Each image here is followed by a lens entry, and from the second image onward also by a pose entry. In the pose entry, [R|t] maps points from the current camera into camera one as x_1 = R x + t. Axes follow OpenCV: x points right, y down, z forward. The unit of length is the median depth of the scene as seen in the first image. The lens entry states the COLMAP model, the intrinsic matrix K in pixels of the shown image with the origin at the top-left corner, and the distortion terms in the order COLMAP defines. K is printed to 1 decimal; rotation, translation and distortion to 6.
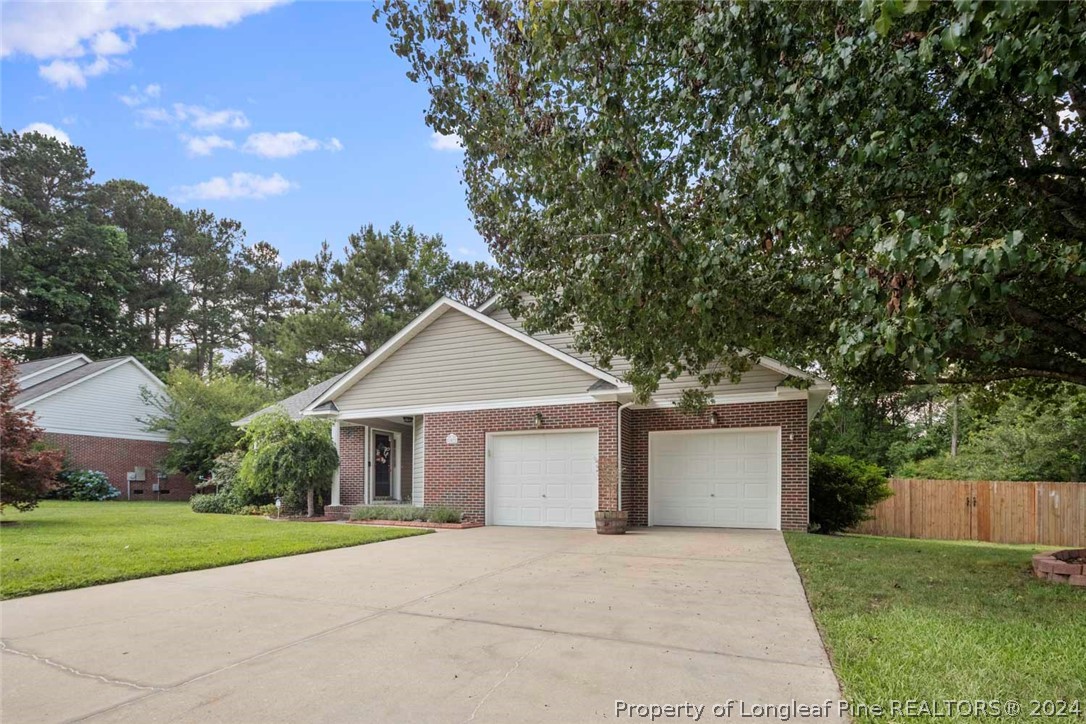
lens RADIAL K [[508.5, 0, 564.0], [0, 508.5, 387.5], [0, 0, 1]] dist [-0.003923, -0.000878]
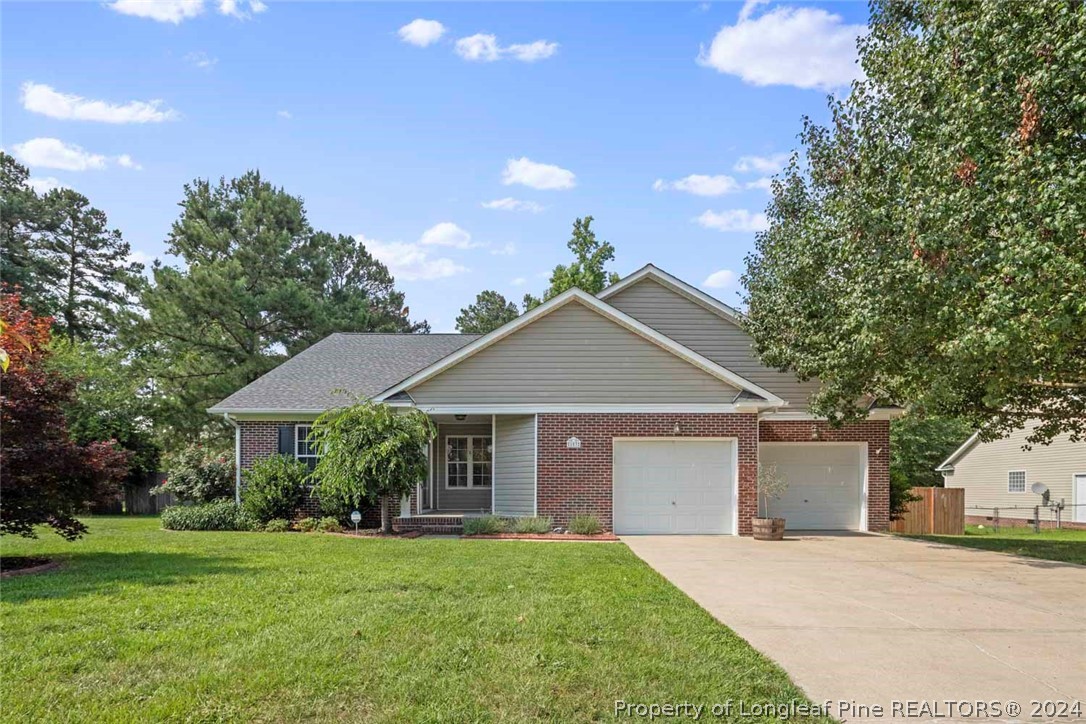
lens RADIAL K [[508.5, 0, 564.0], [0, 508.5, 387.5], [0, 0, 1]] dist [-0.003923, -0.000878]
pose [[0.927564, 0.072193, 0.366625, -0.568214], [-0.071727, 0.997313, -0.014914, 0.015820], [-0.366716, -0.012463, 0.930249, 0.145487]]
